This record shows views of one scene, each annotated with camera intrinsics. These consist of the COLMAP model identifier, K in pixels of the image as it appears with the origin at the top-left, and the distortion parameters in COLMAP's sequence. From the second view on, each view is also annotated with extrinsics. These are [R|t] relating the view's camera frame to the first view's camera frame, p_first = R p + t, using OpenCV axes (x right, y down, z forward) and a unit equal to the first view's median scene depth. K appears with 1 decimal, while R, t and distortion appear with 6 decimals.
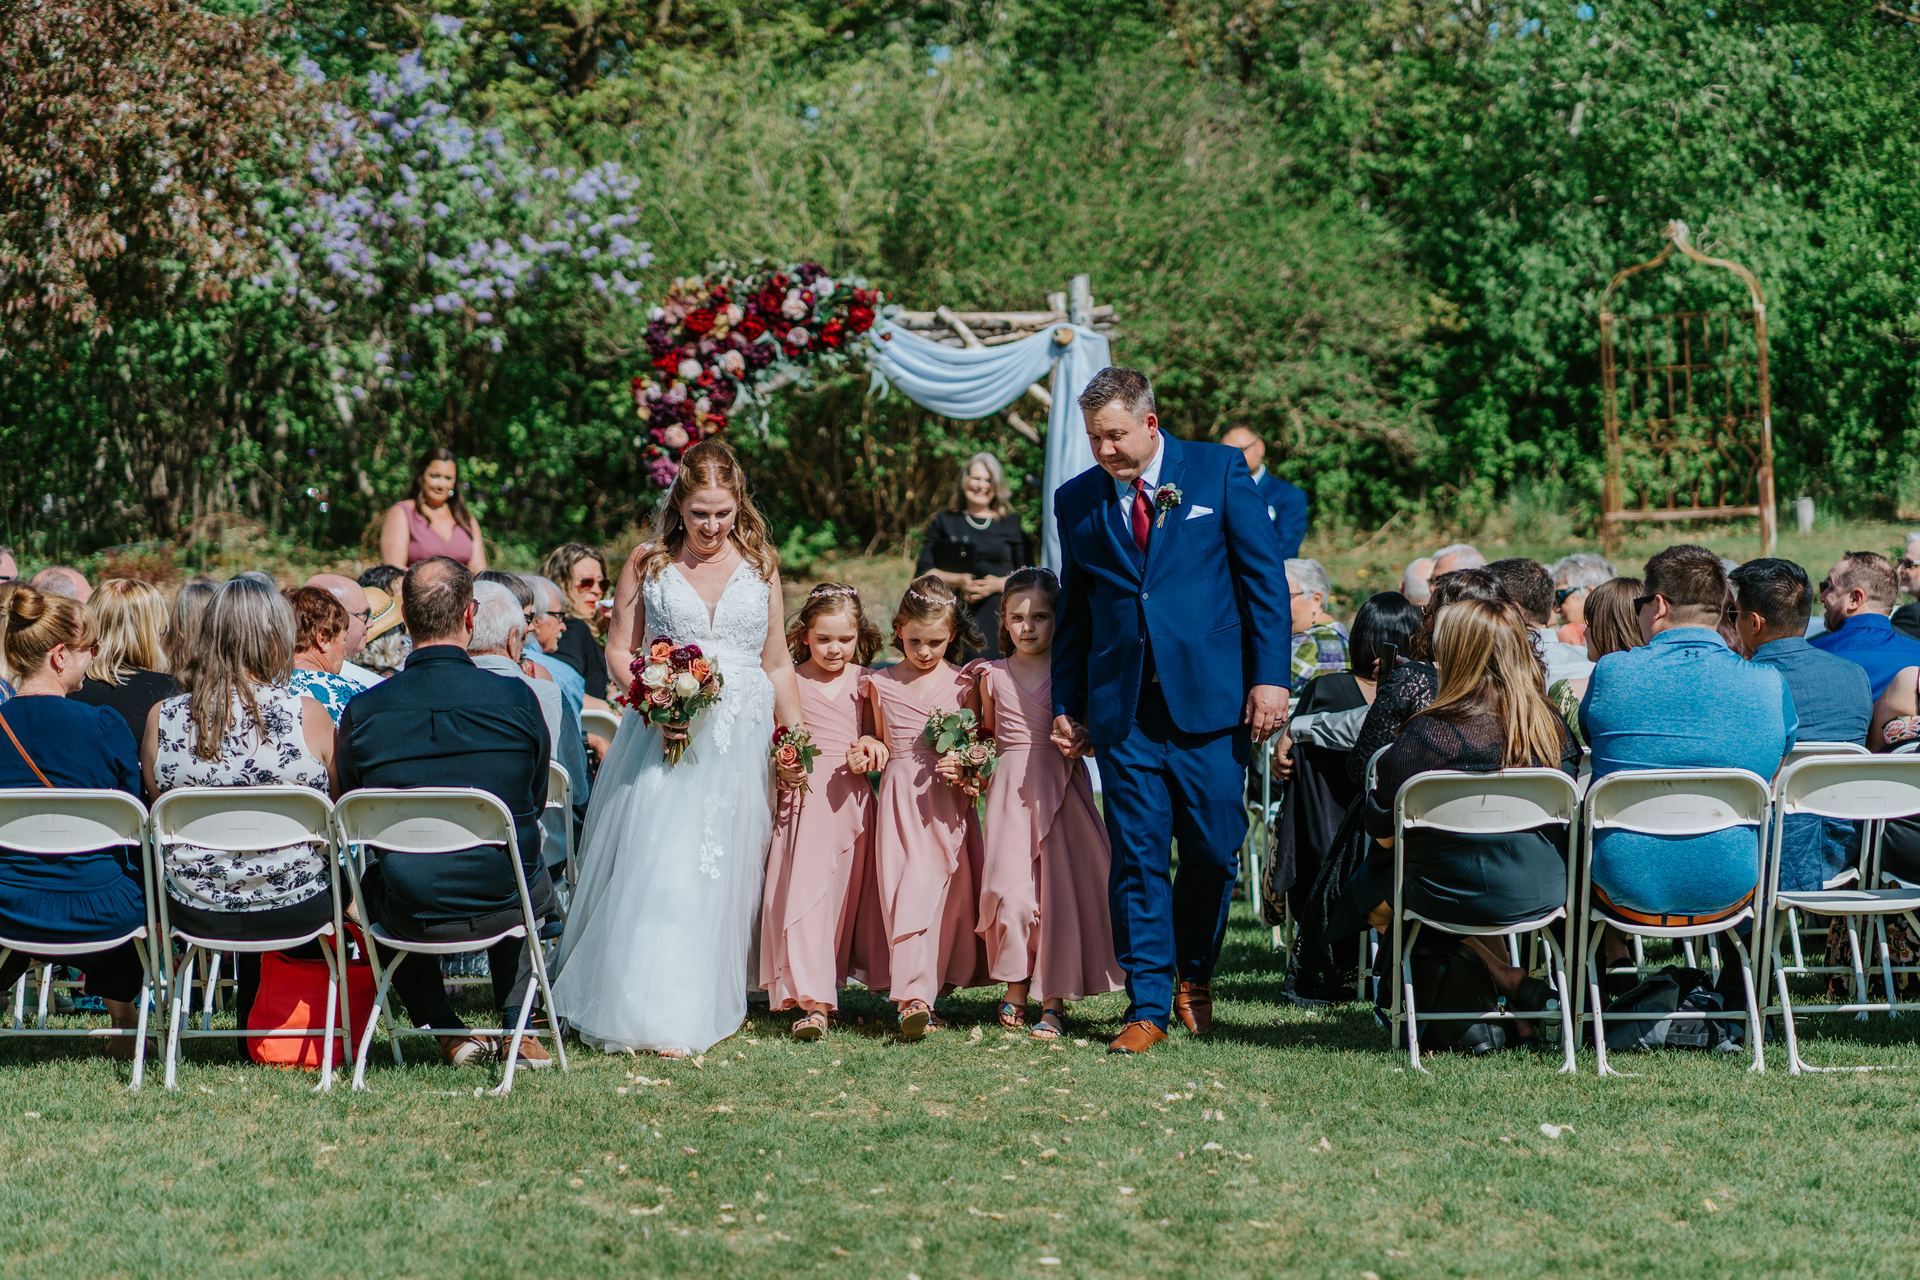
lens RADIAL K [[3975.9, 0, 960.0], [0, 3975.9, 640.0], [0, 0, 1]] dist [-0.035938, 0.047340]
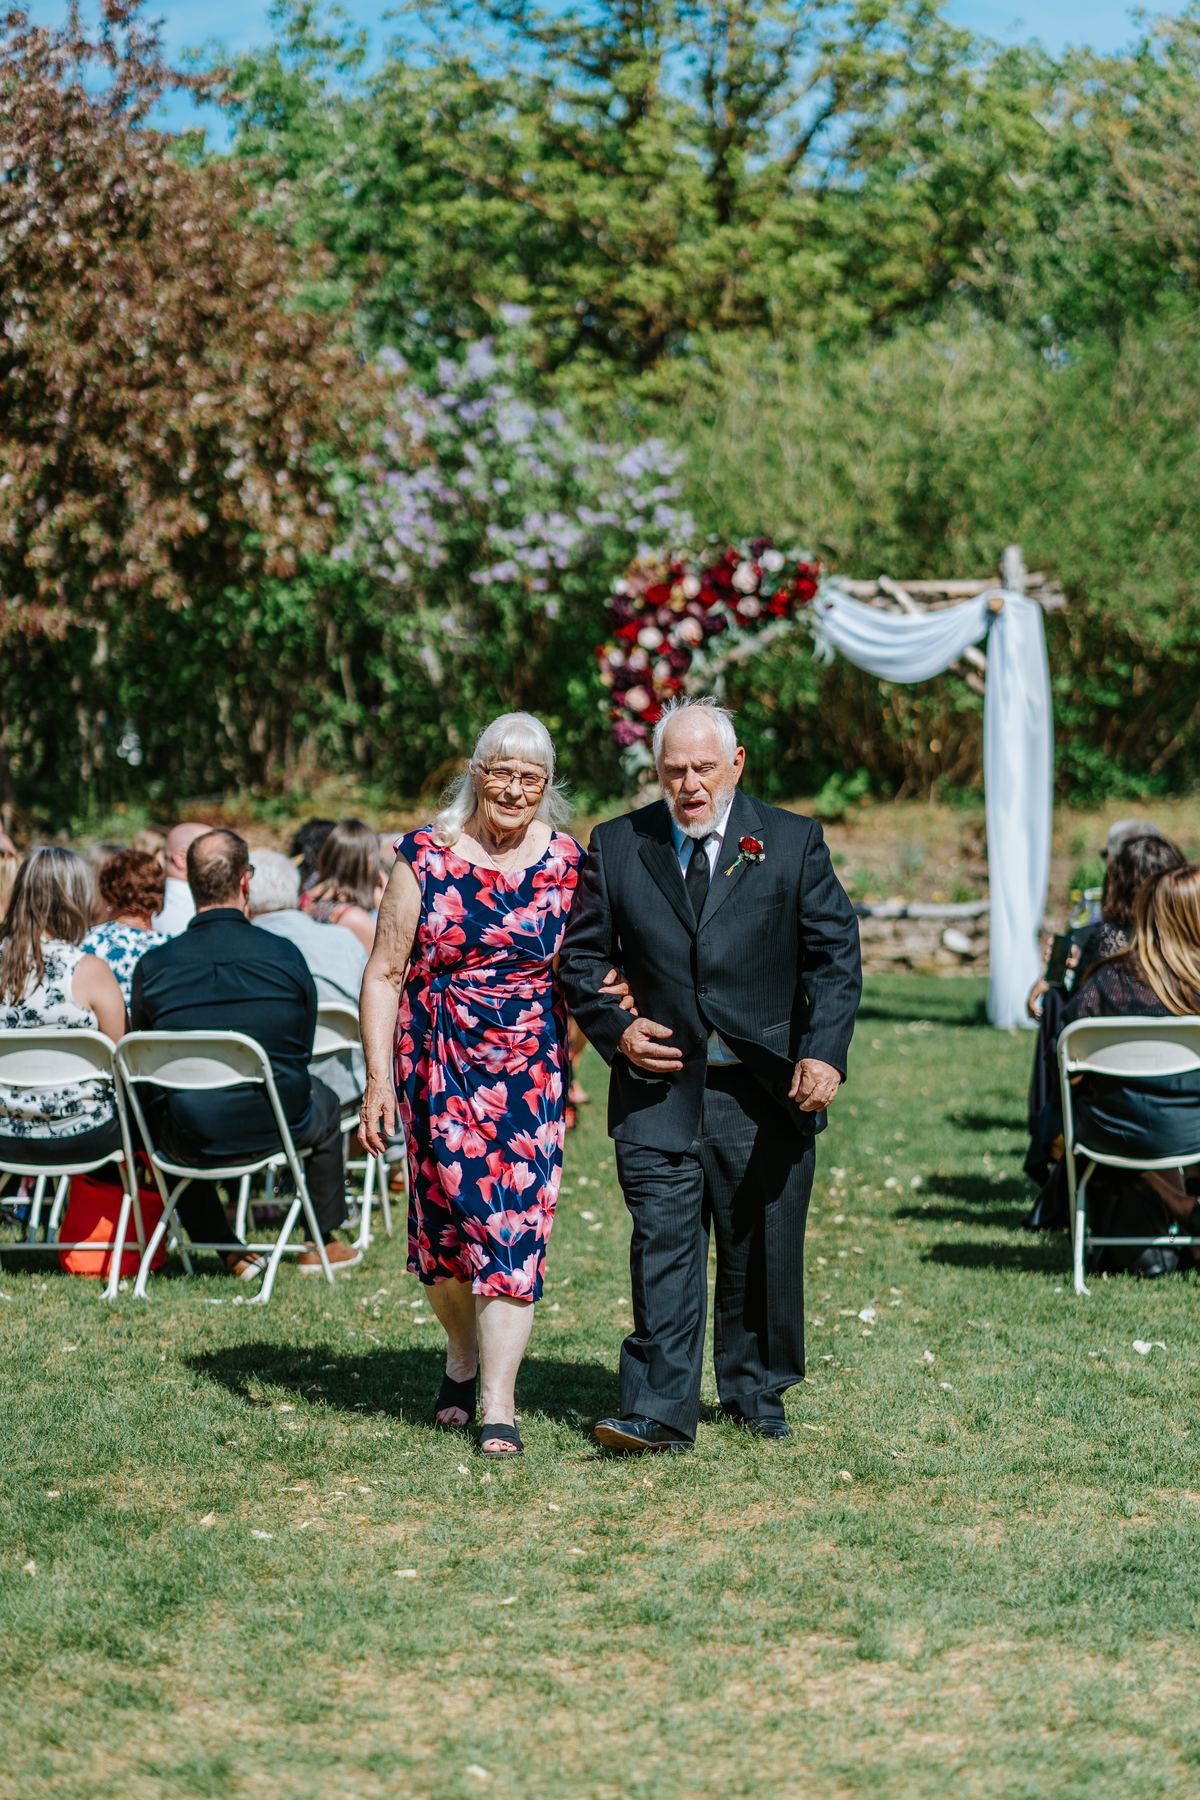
lens RADIAL K [[3727.5, 0, 600.0], [0, 3727.5, 900.0], [0, 0, 1]] dist [-0.035938, 0.047340]
pose [[0.991896, -0.002132, -0.127032, 0.025333], [0.002948, 0.999976, 0.006241, -0.001439], [0.127015, -0.006565, 0.991879, -0.008361]]
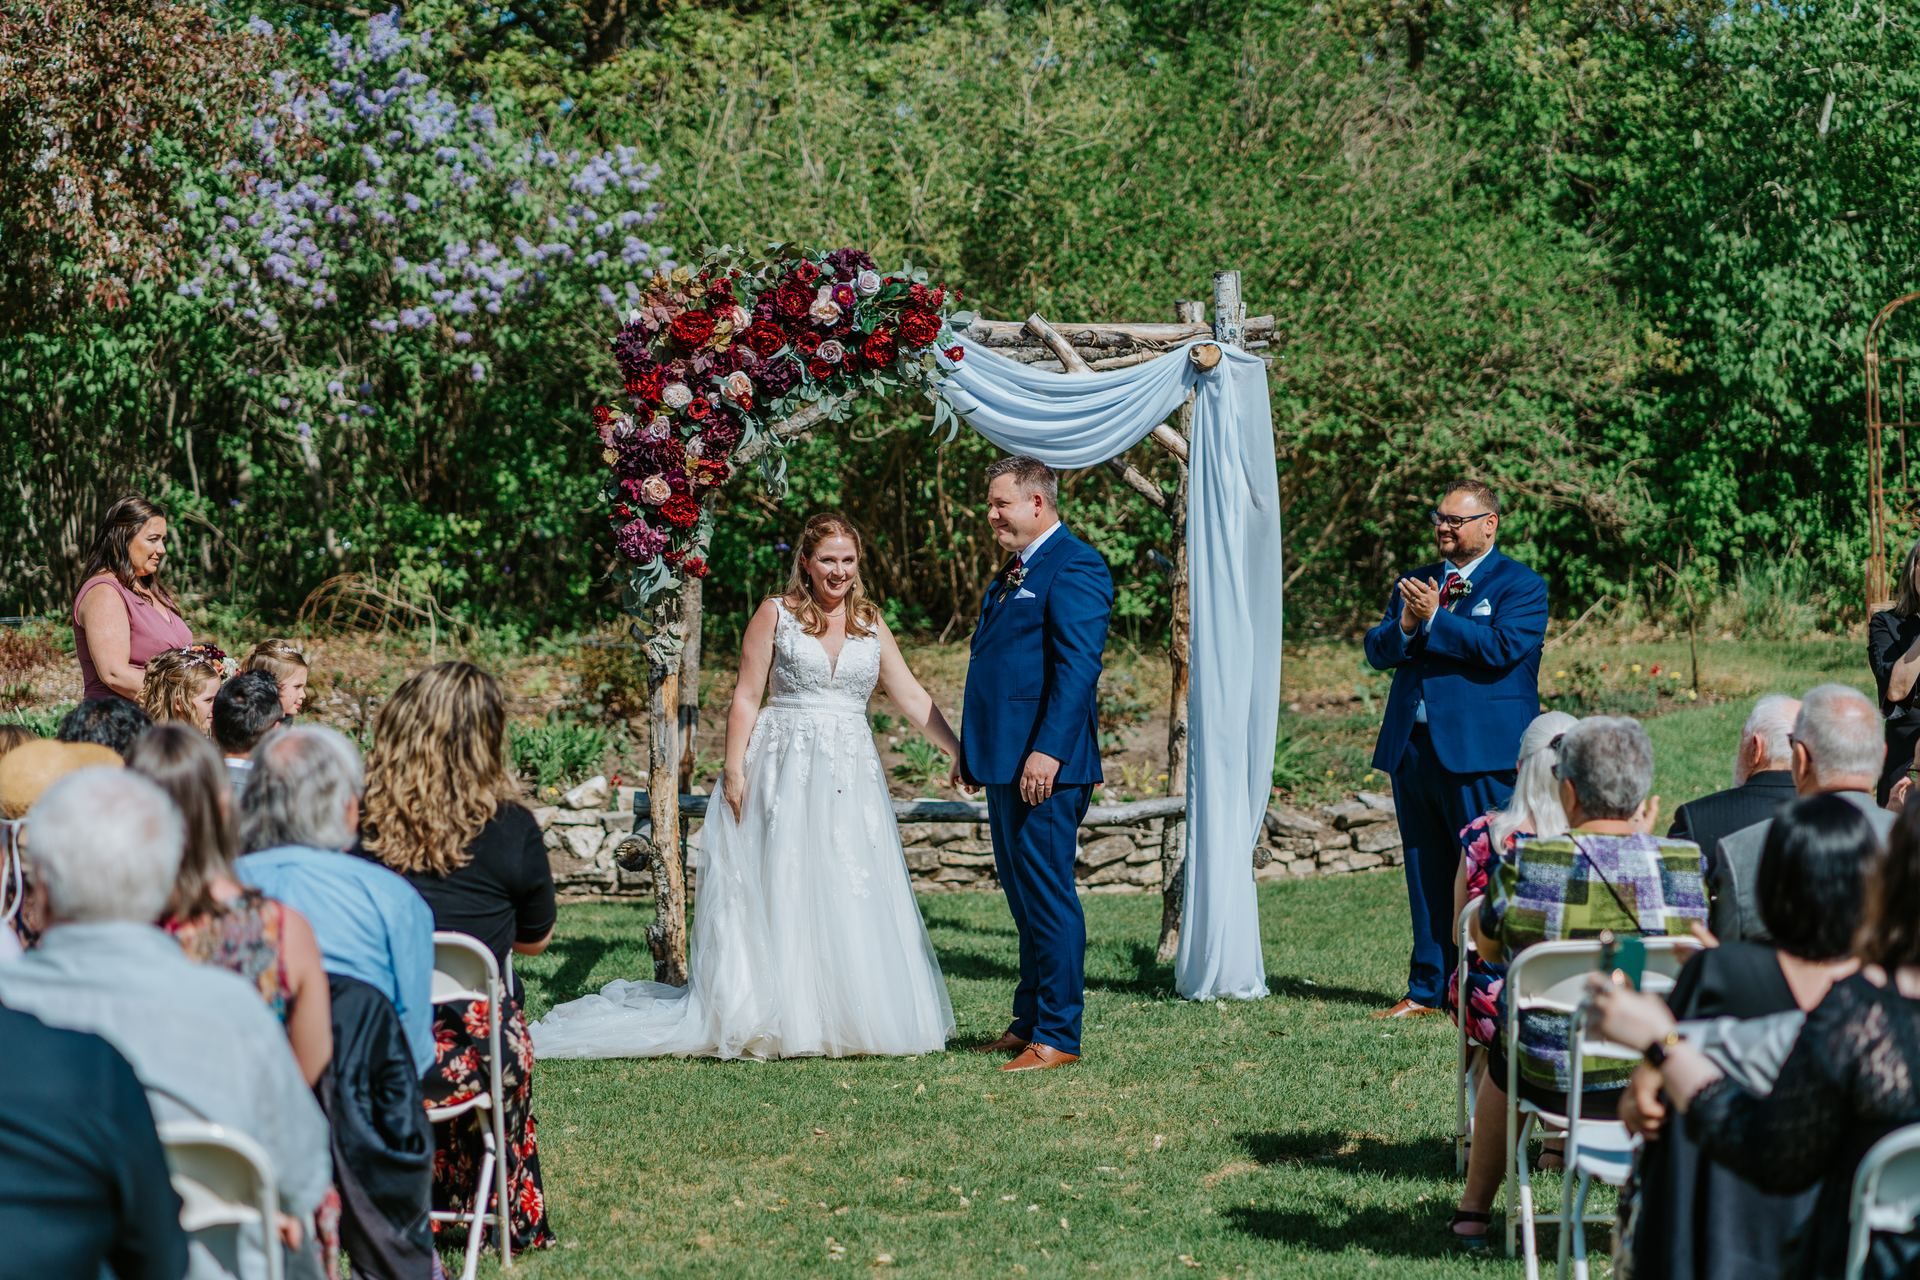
lens RADIAL K [[4459.9, 0, 960.0], [0, 4459.9, 640.0], [0, 0, 1]] dist [-0.025383, -0.427326]
pose [[0.999646, 0.014965, -0.022020, 0.000327], [-0.015371, 0.999713, -0.018390, -0.005626], [0.021739, 0.018722, 0.999588, 0.108647]]
